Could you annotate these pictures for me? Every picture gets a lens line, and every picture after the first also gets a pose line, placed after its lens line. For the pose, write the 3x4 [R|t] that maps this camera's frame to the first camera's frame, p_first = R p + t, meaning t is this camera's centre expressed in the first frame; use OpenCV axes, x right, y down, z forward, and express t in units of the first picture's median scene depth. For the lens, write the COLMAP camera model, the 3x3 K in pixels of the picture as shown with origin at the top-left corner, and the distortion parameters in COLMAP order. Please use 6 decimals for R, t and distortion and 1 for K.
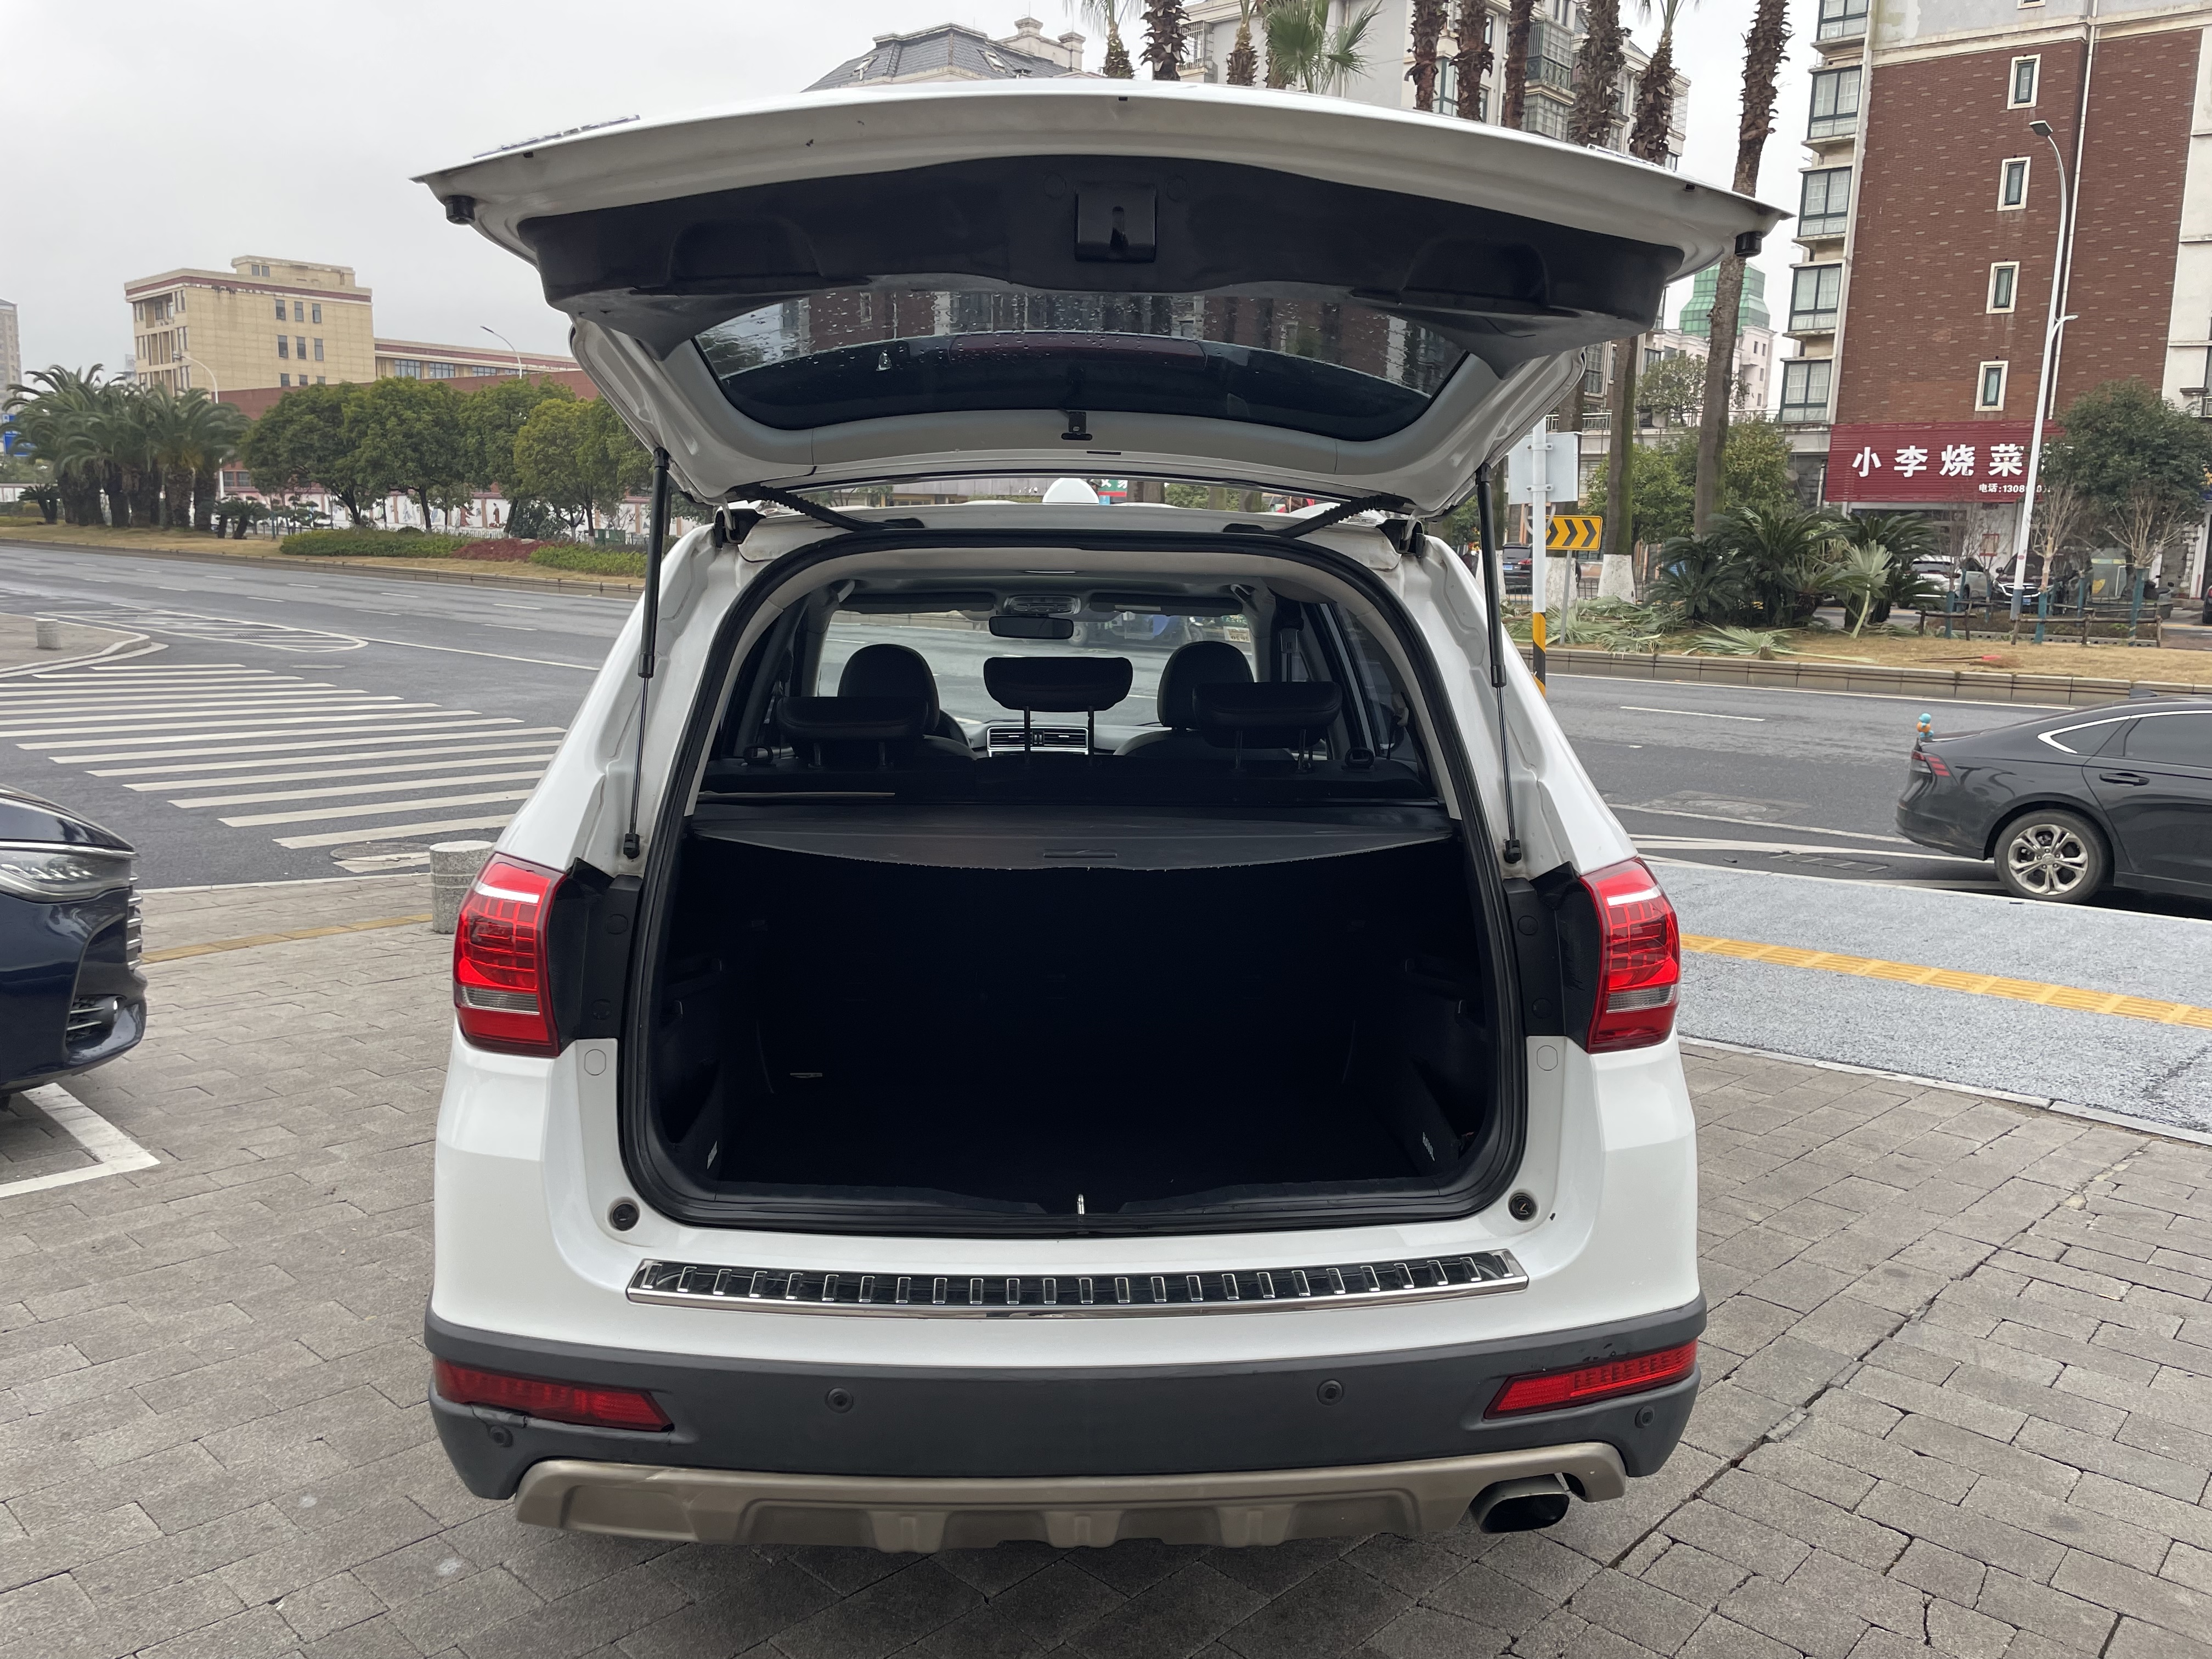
lens RADIAL K [[1646.6, 0, 1084.8], [0, 1646.6, 806.9], [0, 0, 1]] dist [0.087991, -0.110656]
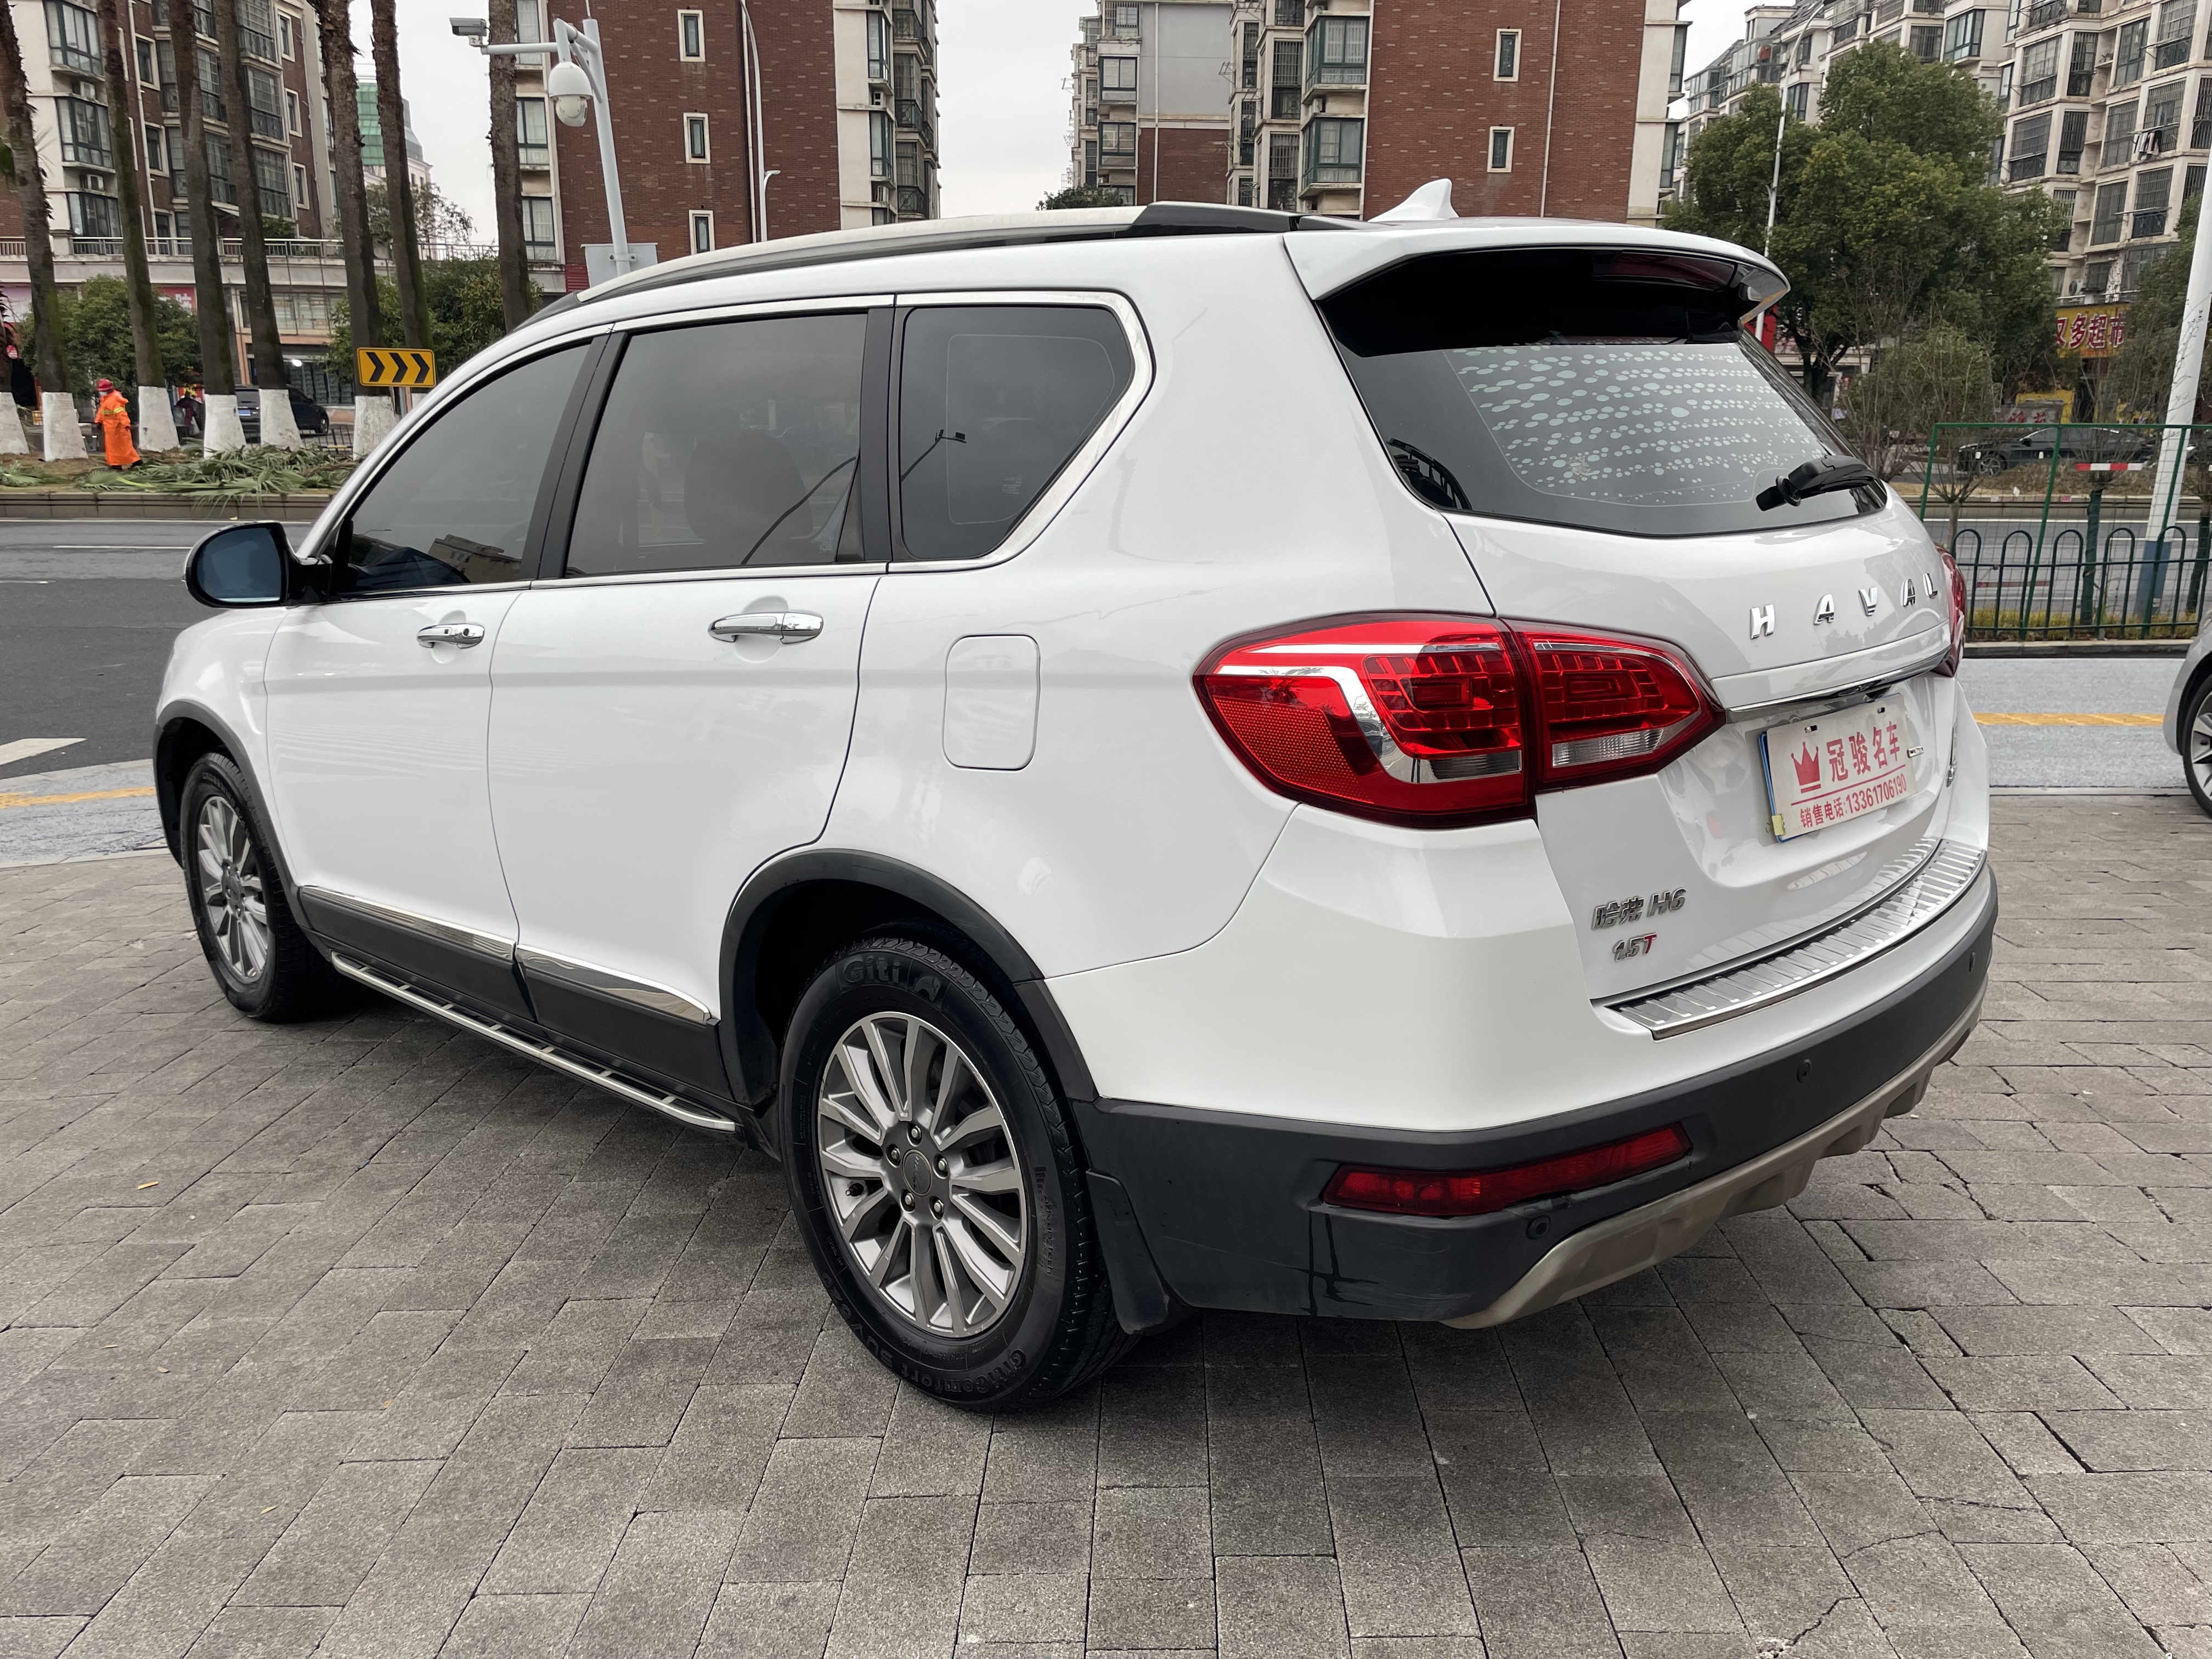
lens RADIAL K [[1667.4, 0, 1105.4], [0, 1667.4, 815.0], [0, 0, 1]] dist [0.096193, -0.115554]
pose [[0.740998, -0.176195, 0.647979, -0.077269], [0.117571, 0.984099, 0.133142, -0.000058], [-0.661135, -0.022475, 0.749931, 0.032838]]
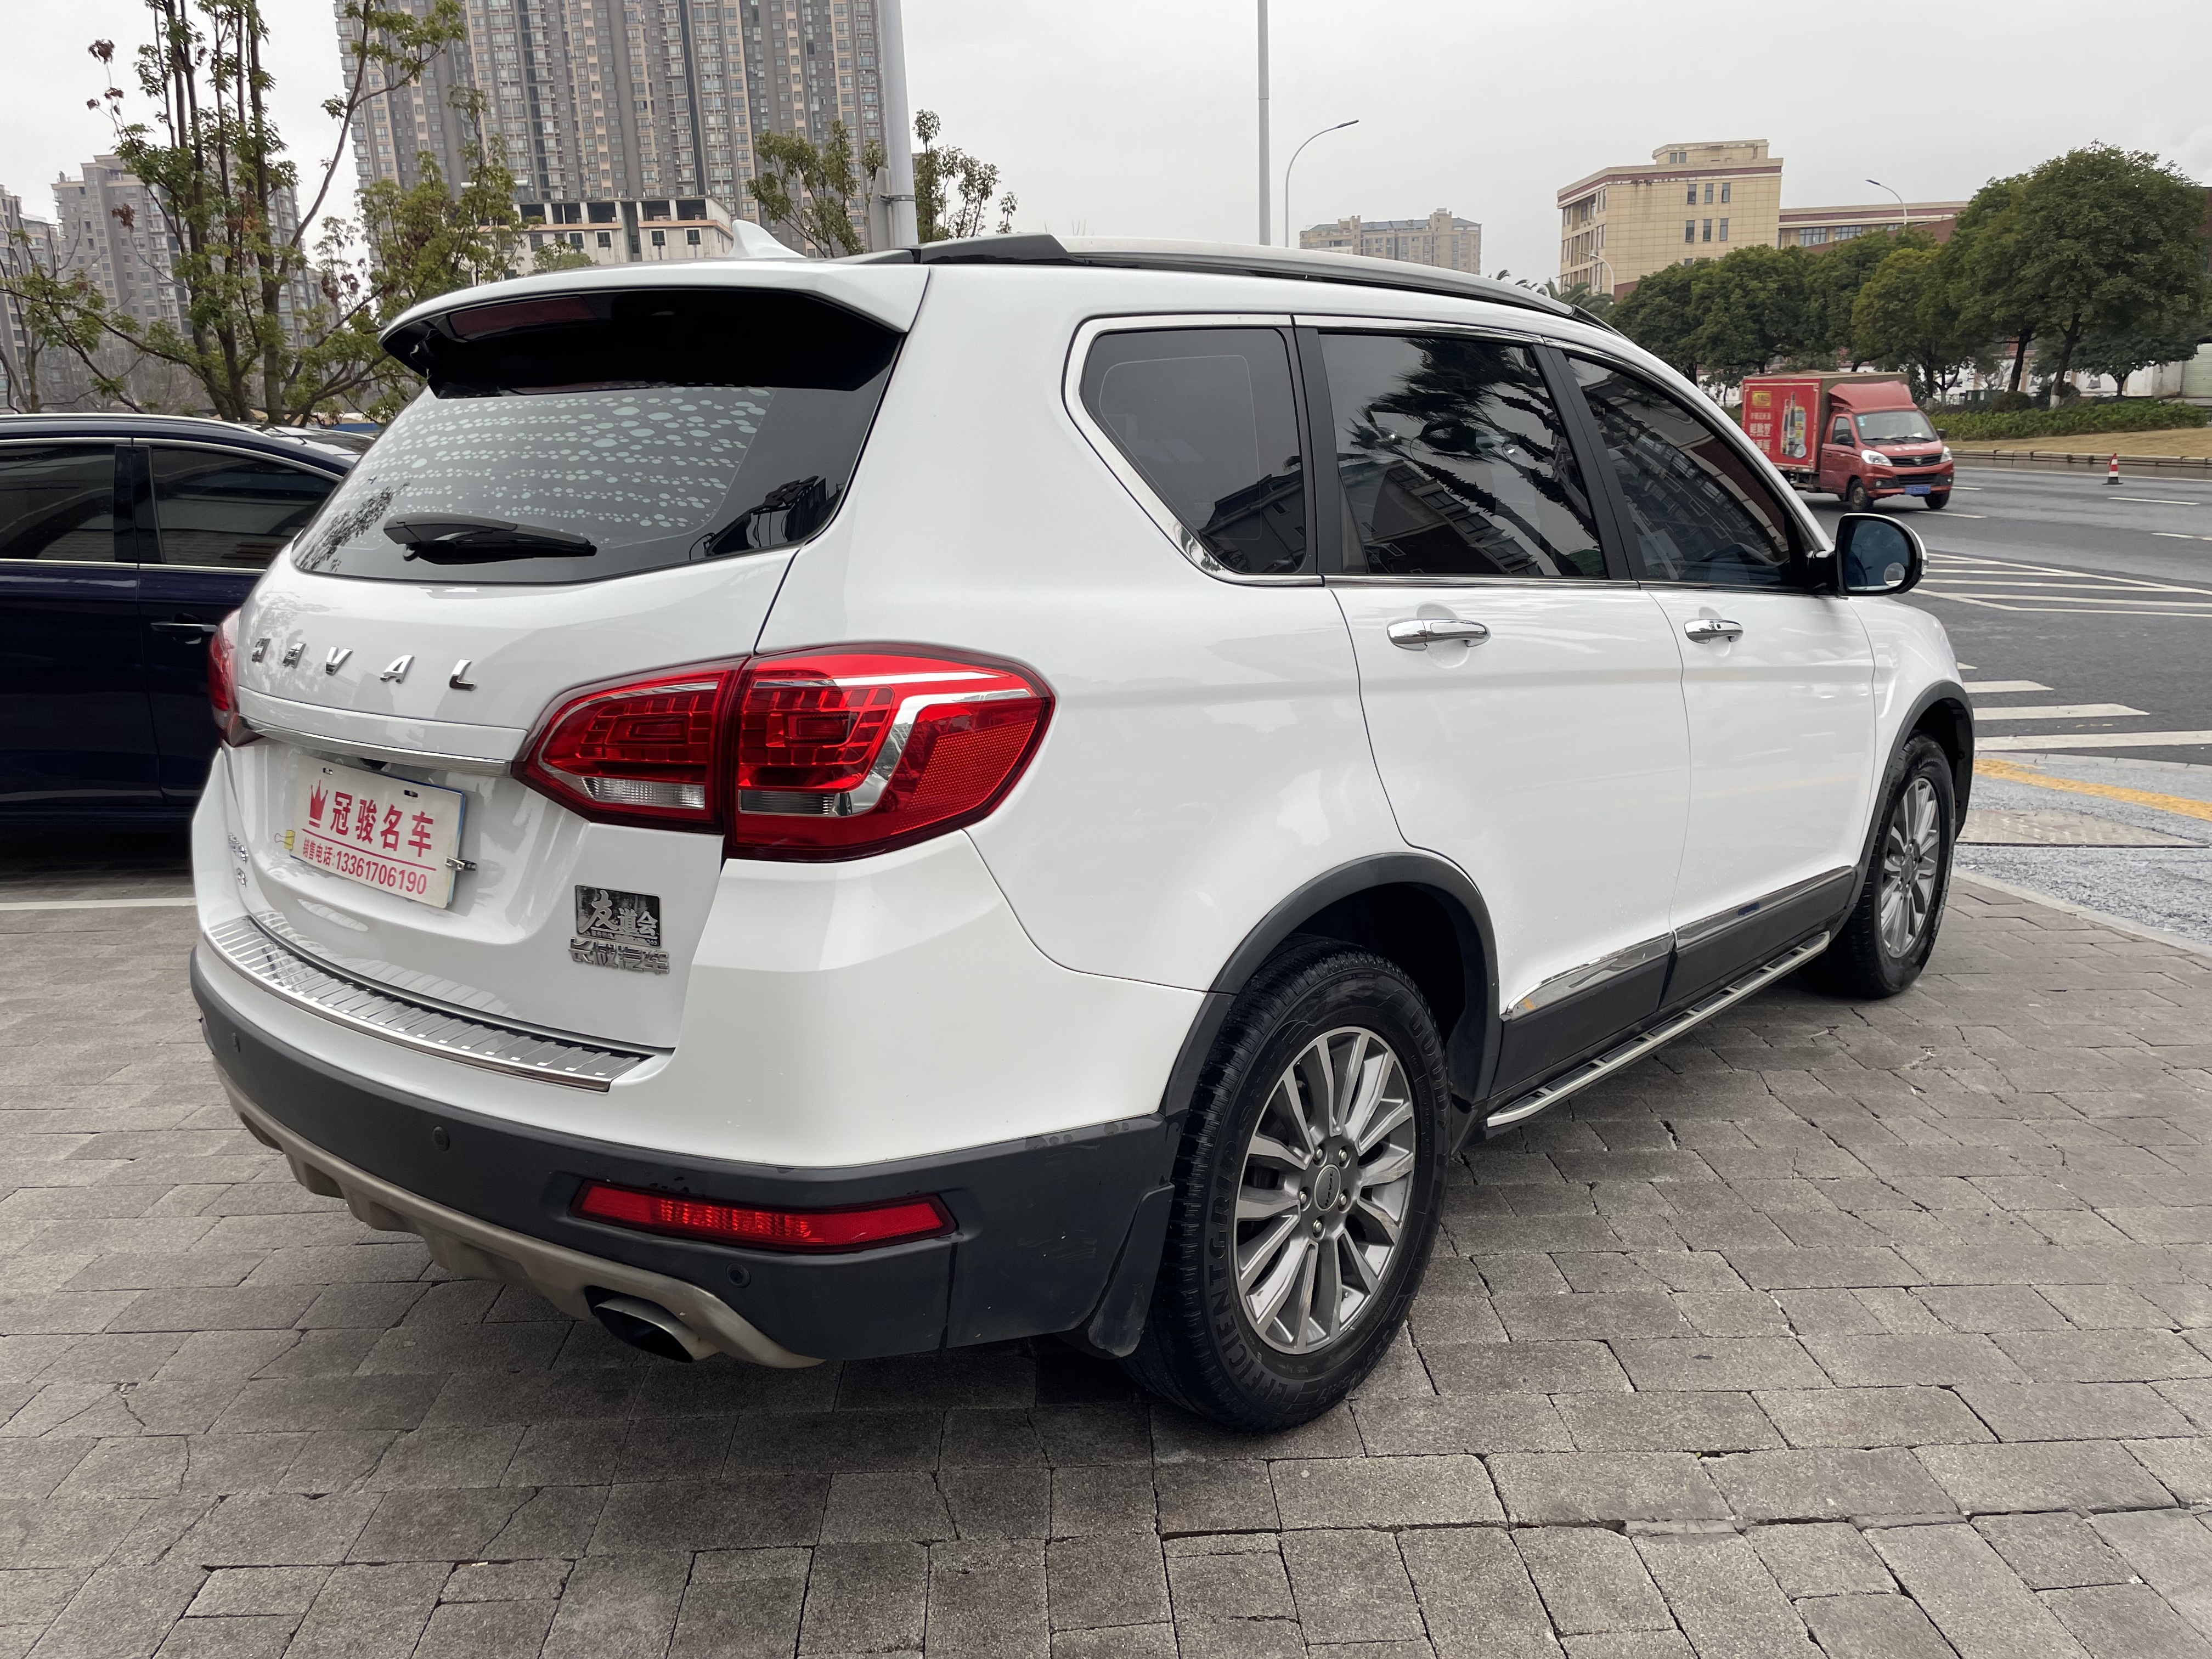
lens RADIAL K [[1645.6, 0, 1107.8], [0, 1645.6, 832.7], [0, 0, 1]] dist [0.091777, -0.116935]
pose [[0.725438, 0.117946, -0.678106, 0.075435], [-0.059718, 0.992279, 0.108706, 0.002228], [0.685692, -0.038364, 0.726880, 0.037362]]
